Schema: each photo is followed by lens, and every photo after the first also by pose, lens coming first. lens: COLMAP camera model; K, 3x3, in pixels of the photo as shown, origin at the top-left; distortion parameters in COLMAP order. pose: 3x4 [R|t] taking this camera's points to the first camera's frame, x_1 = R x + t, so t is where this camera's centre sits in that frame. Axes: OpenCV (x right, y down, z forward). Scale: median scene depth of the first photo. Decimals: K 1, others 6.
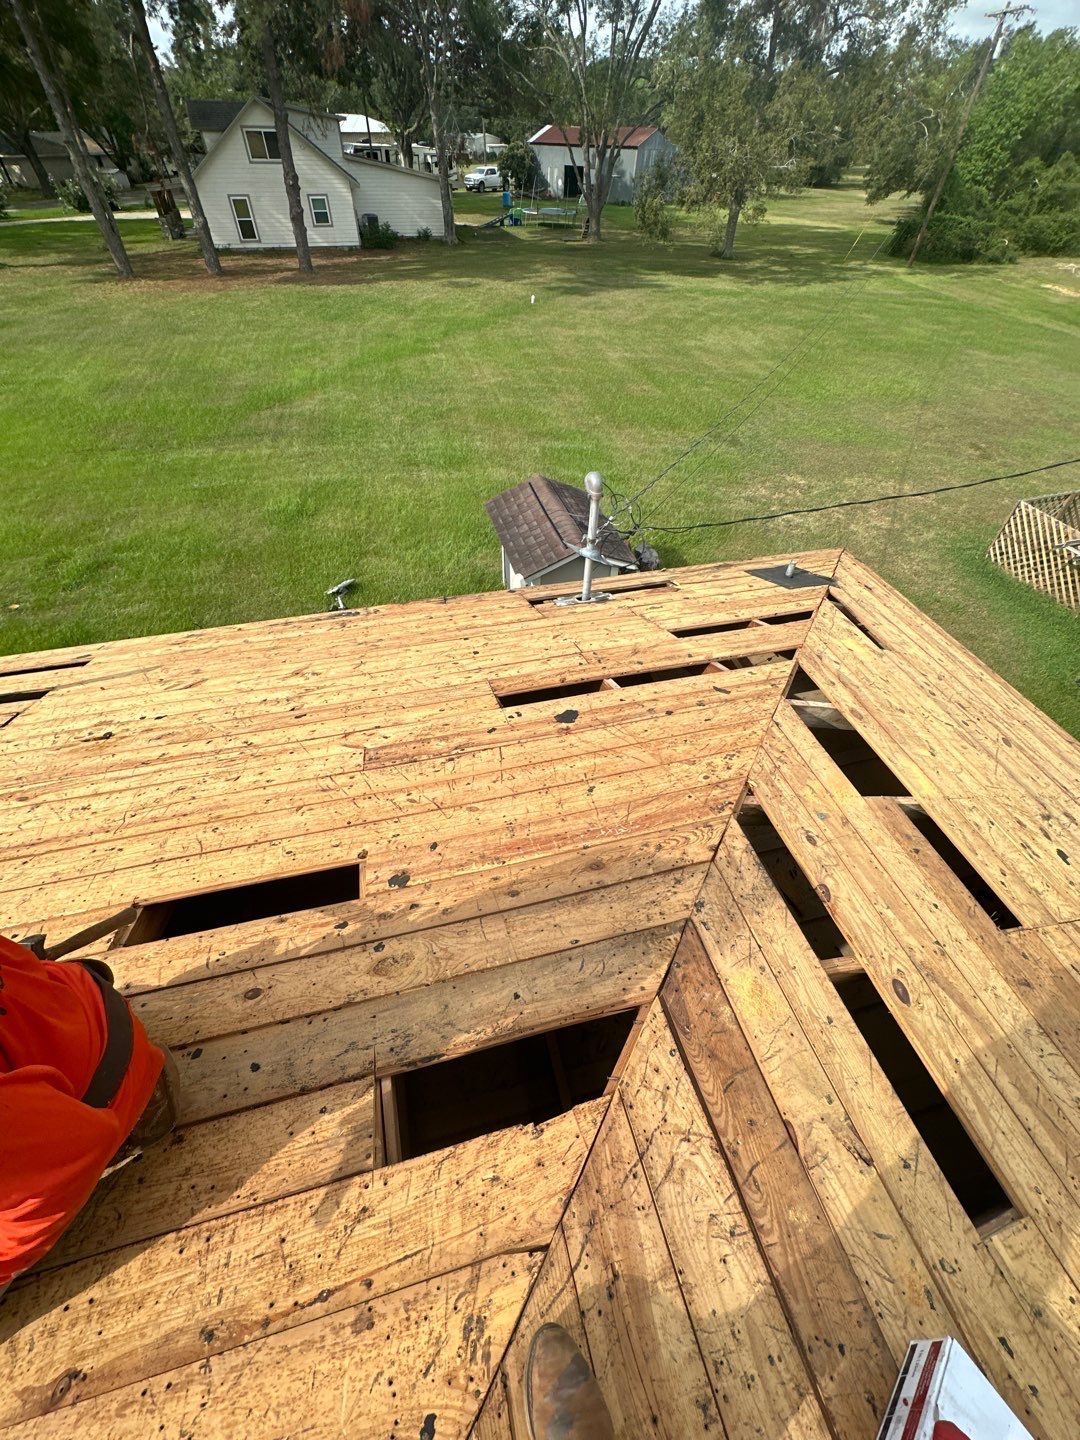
lens RADIAL K [[576.0, 0, 541.1], [0, 576.0, 718.3], [0, 0, 1]] dist [-0.002744, 0.000586]
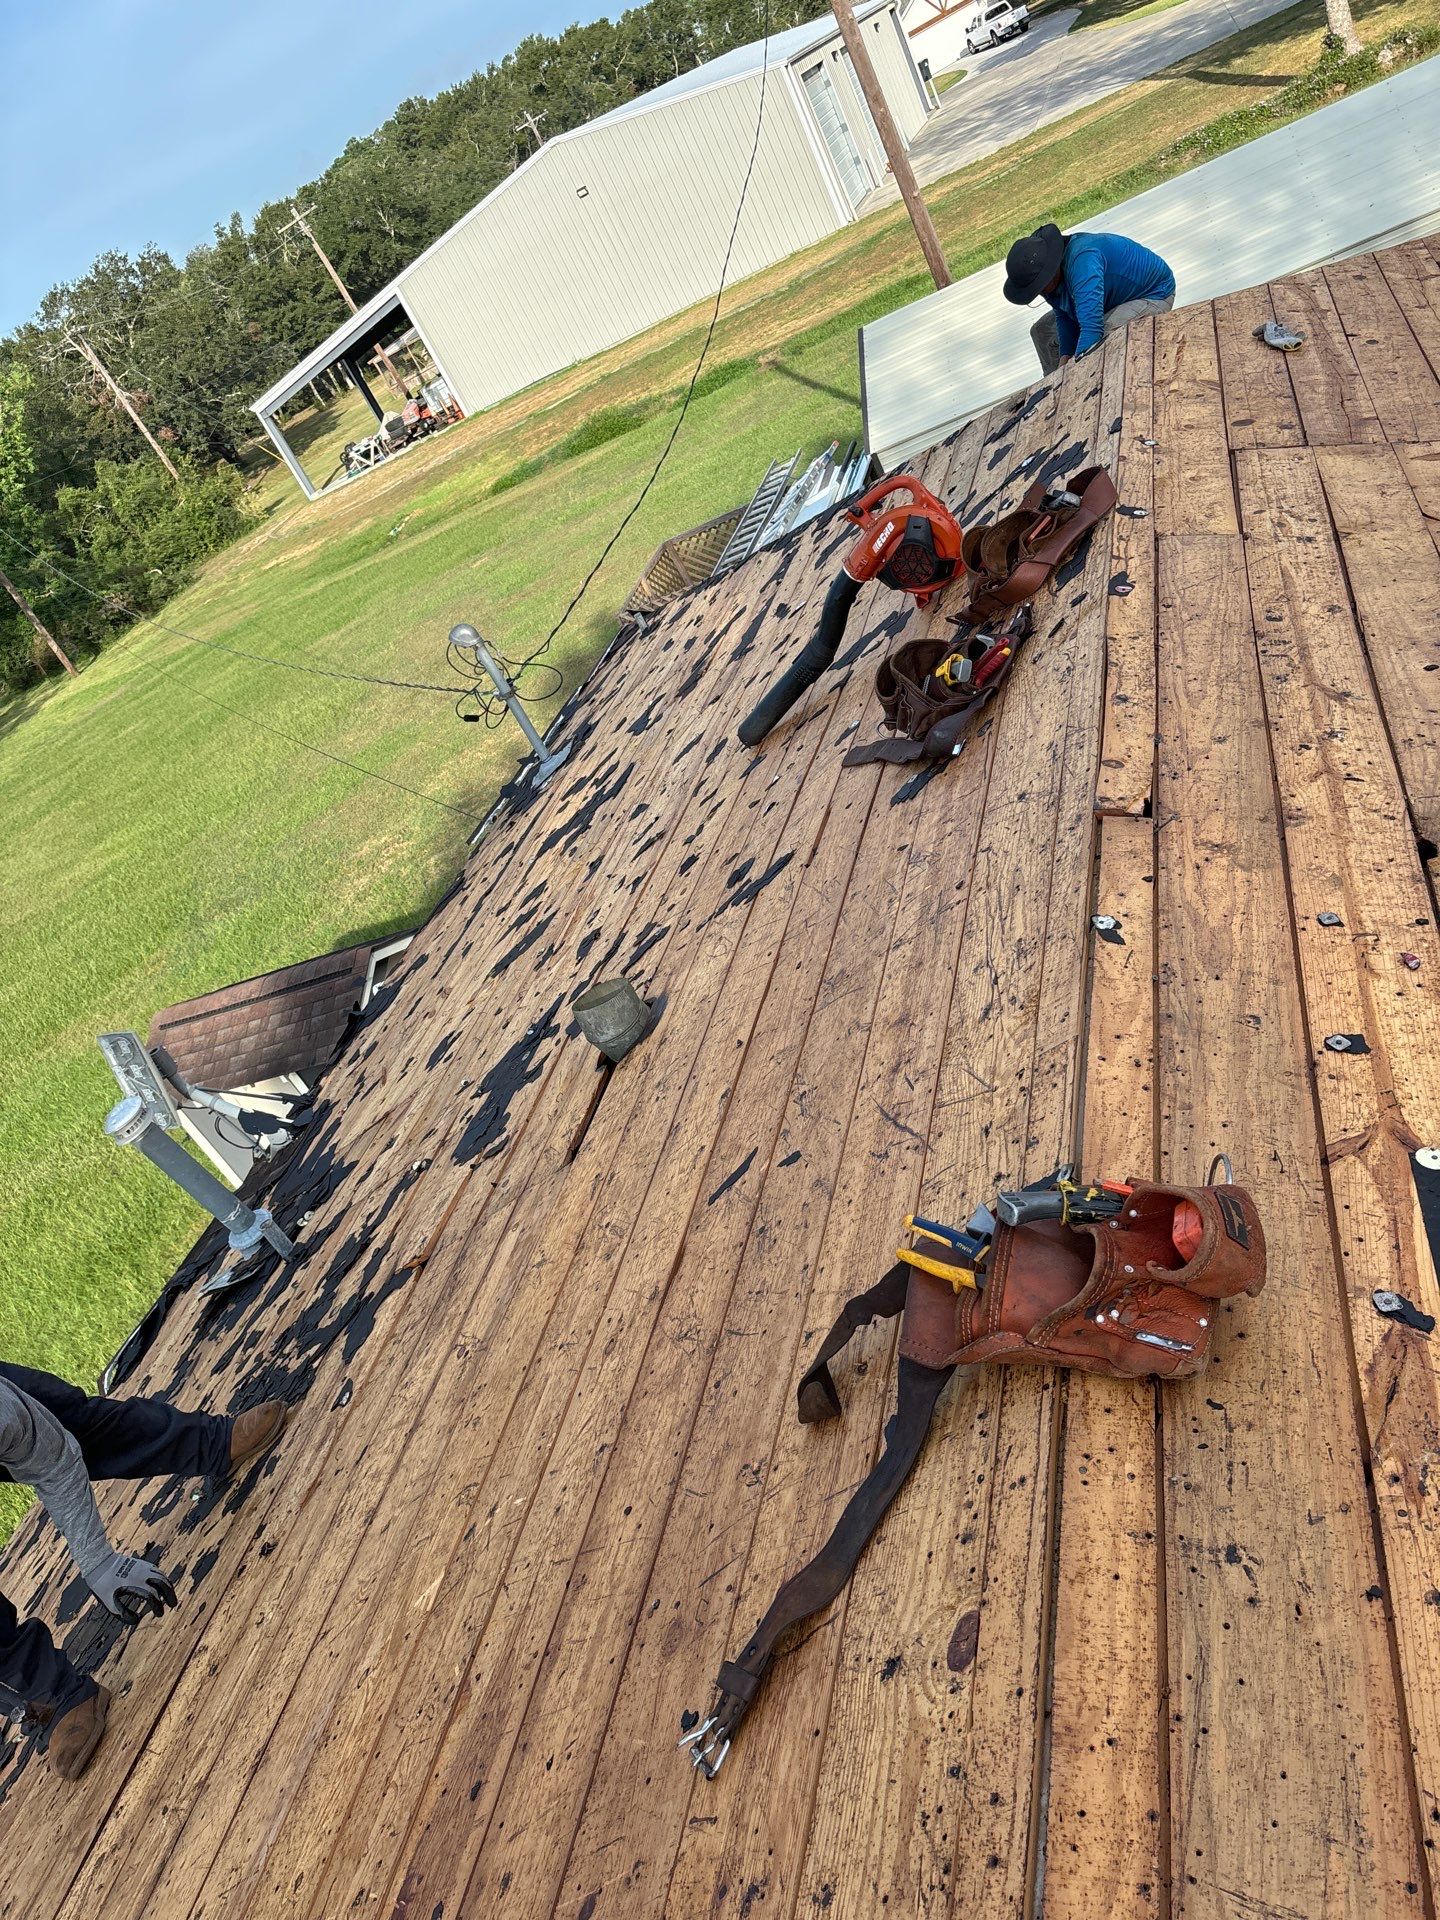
lens RADIAL K [[1446.9, 0, 728.5], [0, 1446.9, 950.4], [0, 0, 1]] dist [0.056476, -0.058577]
pose [[0.426469, -0.642590, 0.636555, -0.383245], [0.876100, 0.468439, -0.114075, 0.104643], [-0.224884, 0.606335, 0.762748, -0.108747]]
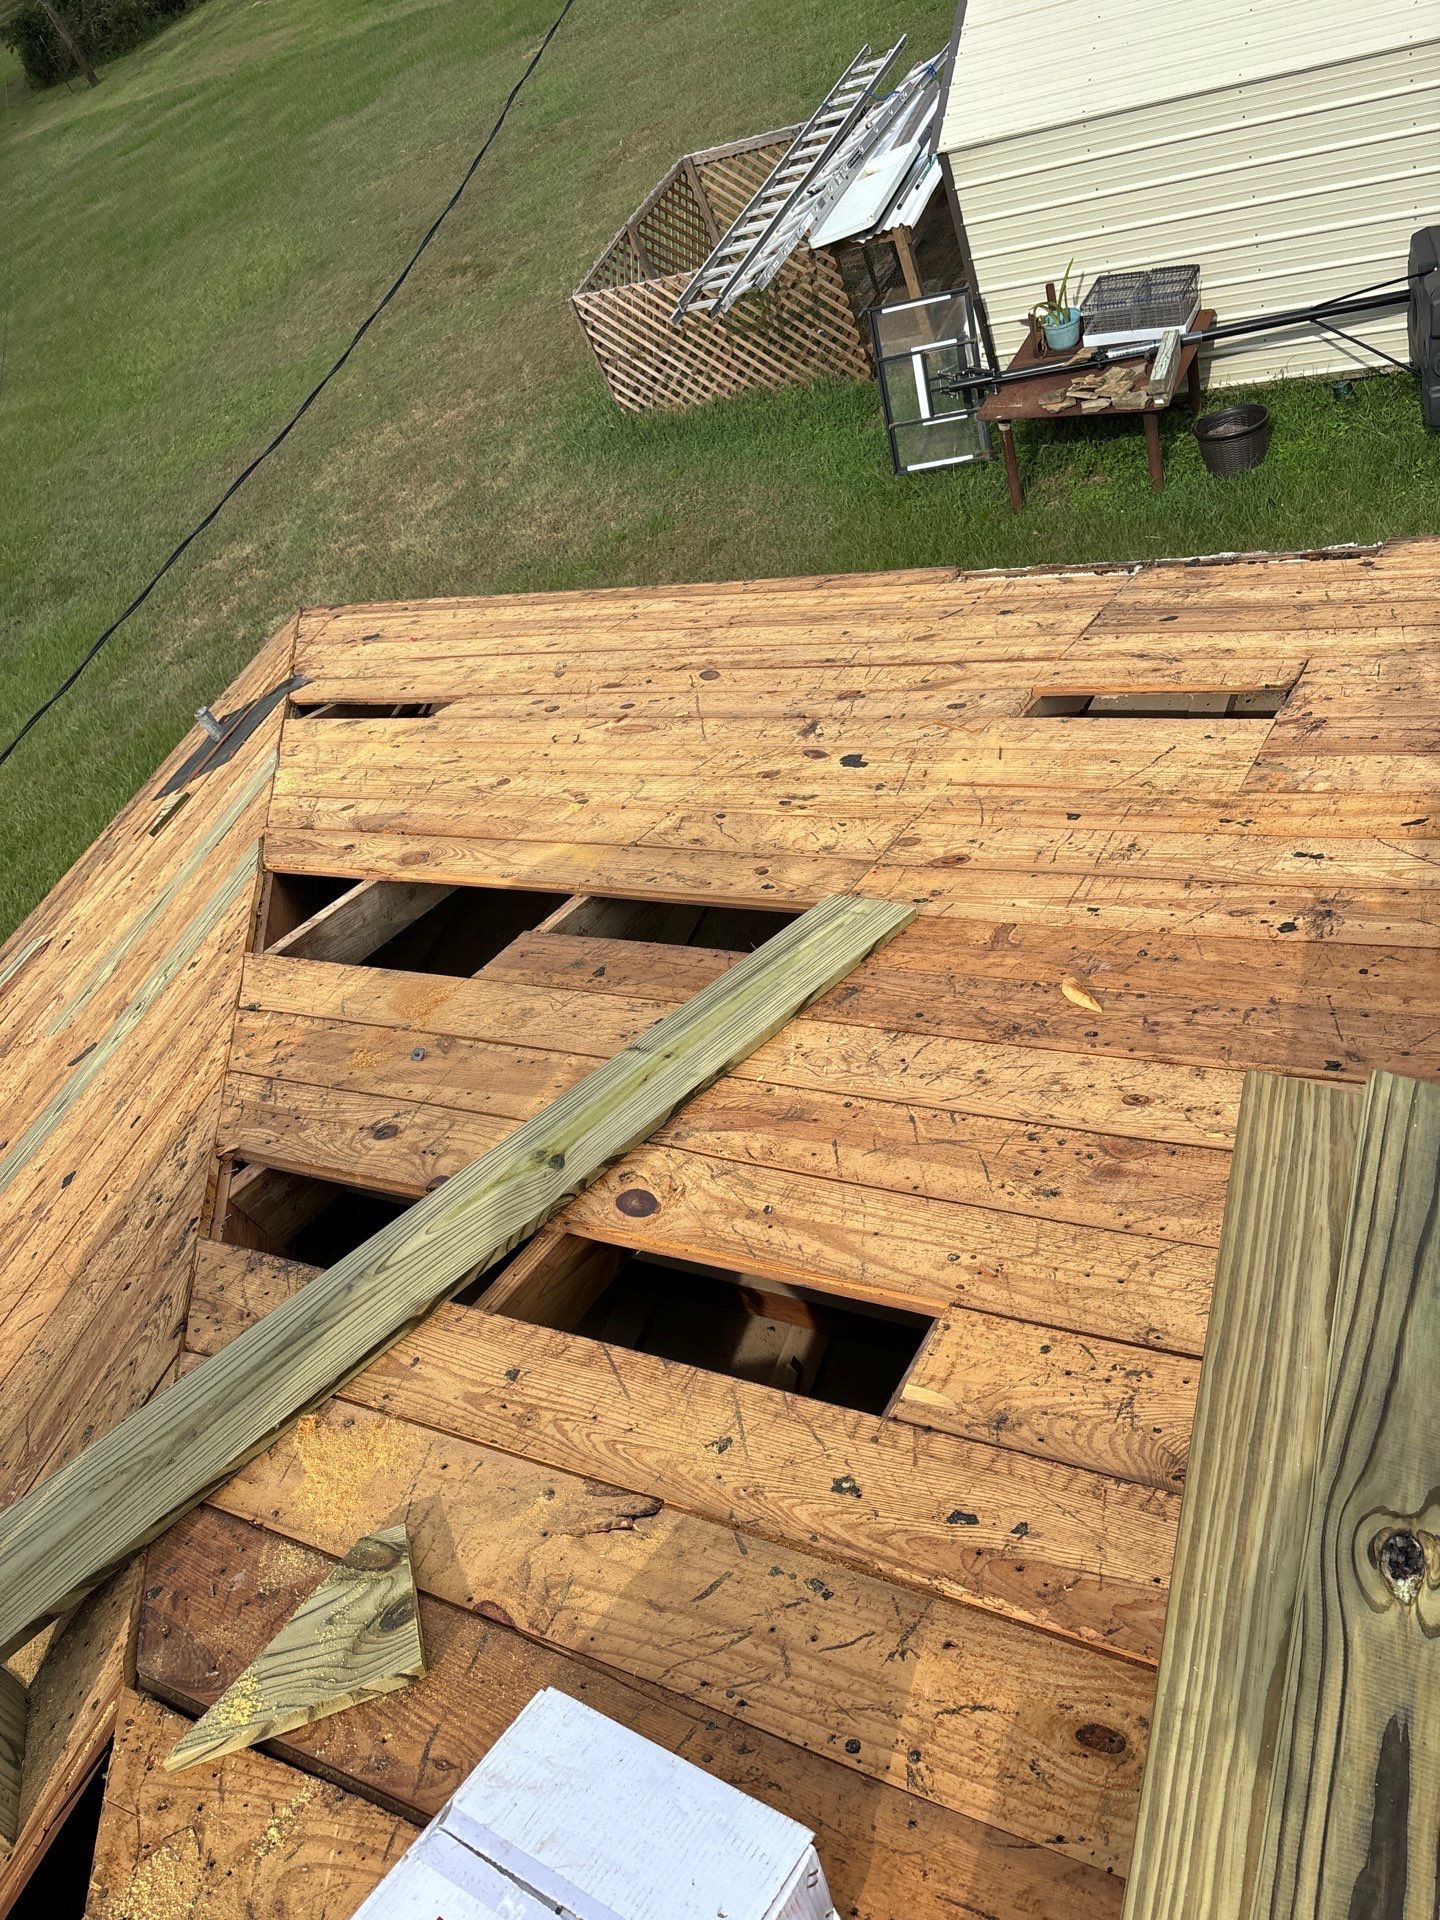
lens RADIAL K [[1460.2, 0, 732.4], [0, 1460.2, 964.6], [0, 0, 1]] dist [0.024197, -0.001914]
pose [[0.588157, -0.723847, 0.360716, 0.045821], [0.771890, 0.635536, 0.016740, 0.047243], [-0.241365, 0.268587, 0.932525, -0.026239]]
